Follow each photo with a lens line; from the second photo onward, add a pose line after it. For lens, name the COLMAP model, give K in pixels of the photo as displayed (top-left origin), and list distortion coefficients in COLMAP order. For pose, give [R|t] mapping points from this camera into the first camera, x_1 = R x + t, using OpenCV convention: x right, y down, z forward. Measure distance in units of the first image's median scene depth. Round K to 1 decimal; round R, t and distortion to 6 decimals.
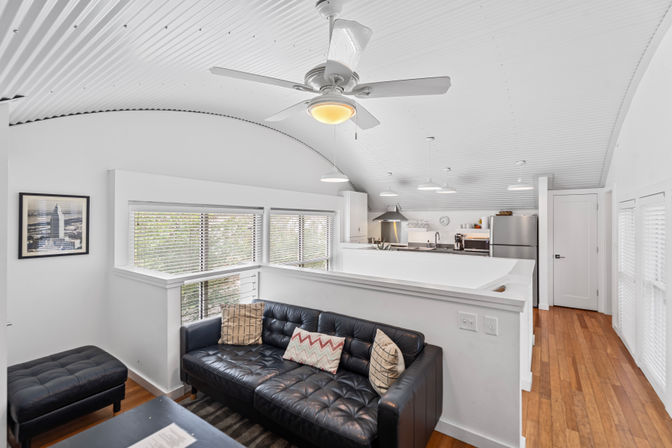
lens RADIAL K [[300.5, 0, 336.8], [0, 300.5, 218.4], [0, 0, 1]] dist [-0.002334, 0.001040]
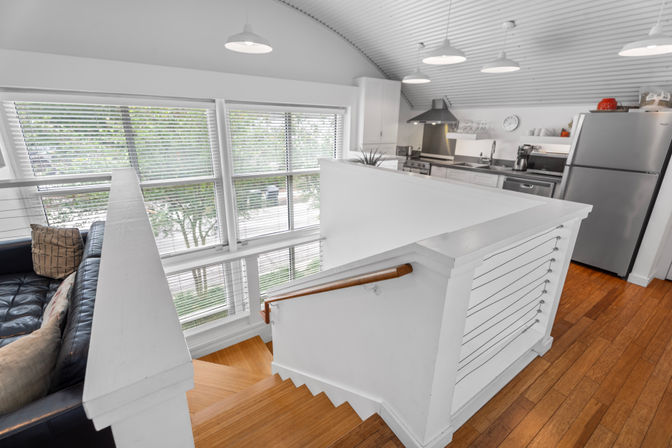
lens RADIAL K [[300.5, 0, 335.2], [0, 300.5, 220.8], [0, 0, 1]] dist [-0.002334, 0.001040]
pose [[0.937553, 0.118726, -0.326954, 0.283303], [-0.012316, 0.950688, 0.309903, 0.014089], [0.347624, -0.286523, 0.892783, 0.280484]]
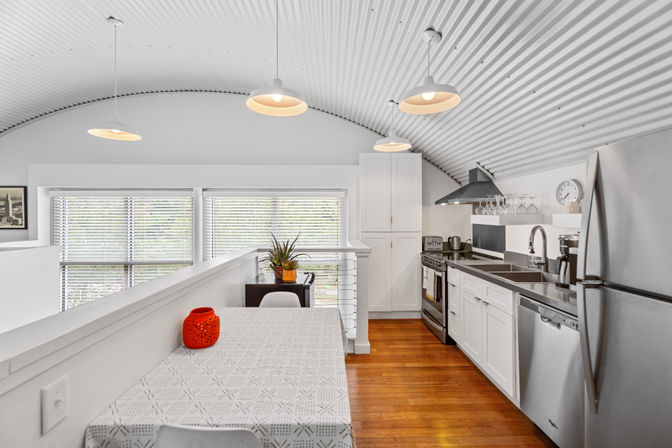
lens RADIAL K [[300.5, 0, 335.5], [0, 300.5, 221.0], [0, 0, 1]] dist [-0.002334, 0.001040]
pose [[0.586018, 0.005731, -0.810278, 0.559954], [0.005566, 0.999923, 0.011098, 0.039328], [0.810279, -0.011013, 0.585941, 0.701386]]
